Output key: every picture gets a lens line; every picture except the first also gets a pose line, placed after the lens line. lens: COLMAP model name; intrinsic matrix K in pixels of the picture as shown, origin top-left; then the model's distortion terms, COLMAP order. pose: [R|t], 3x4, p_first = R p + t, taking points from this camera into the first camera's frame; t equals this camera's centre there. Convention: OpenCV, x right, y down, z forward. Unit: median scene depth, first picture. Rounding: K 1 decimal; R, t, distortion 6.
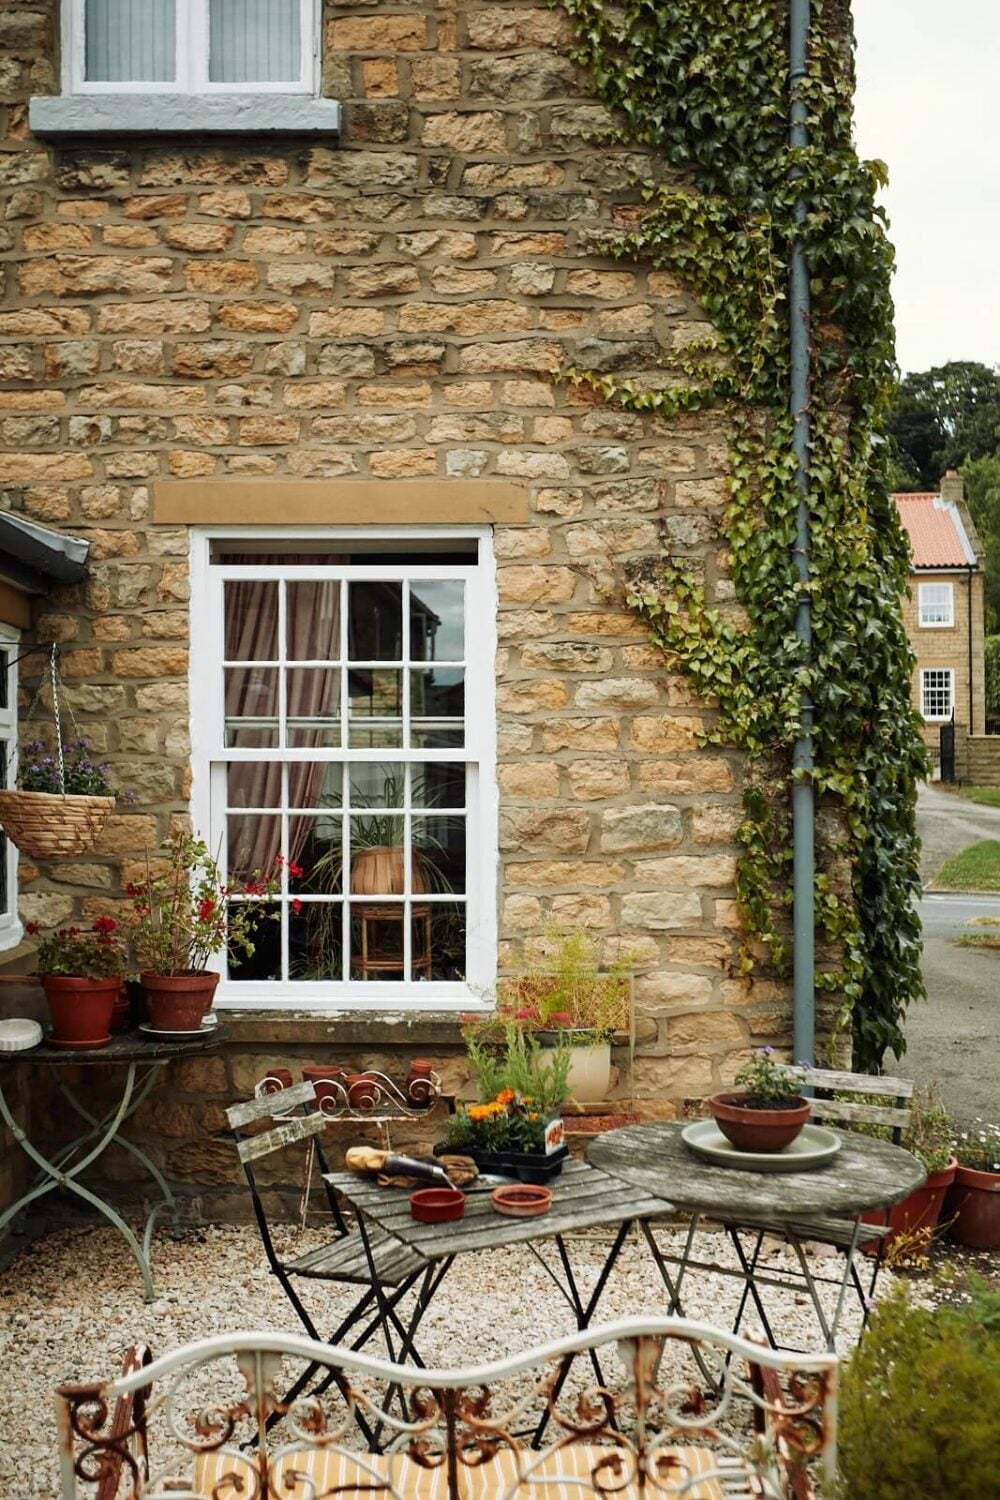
lens RADIAL K [[5868.6, 0, 508.3], [0, 5868.6, 746.5], [0, 0, 1]] dist [-0.685897, 0.000000]
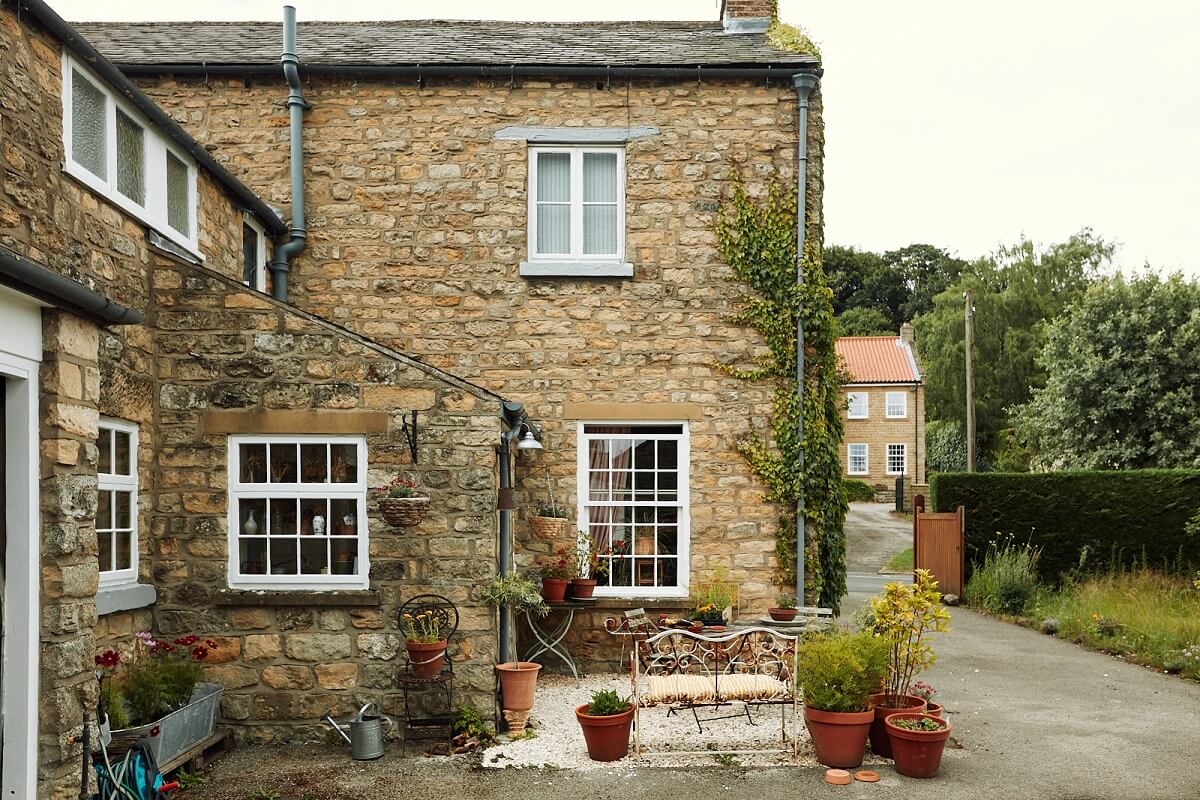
lens RADIAL K [[4694.9, 0, 593.1], [0, 4694.9, 399.8], [0, 0, 1]] dist [-0.685897, 0.000000]
pose [[0.999995, 0.003271, 0.000063, -0.047523], [-0.003269, 0.999850, -0.017018, -0.009725], [-0.000119, 0.017018, 0.999855, -1.198398]]
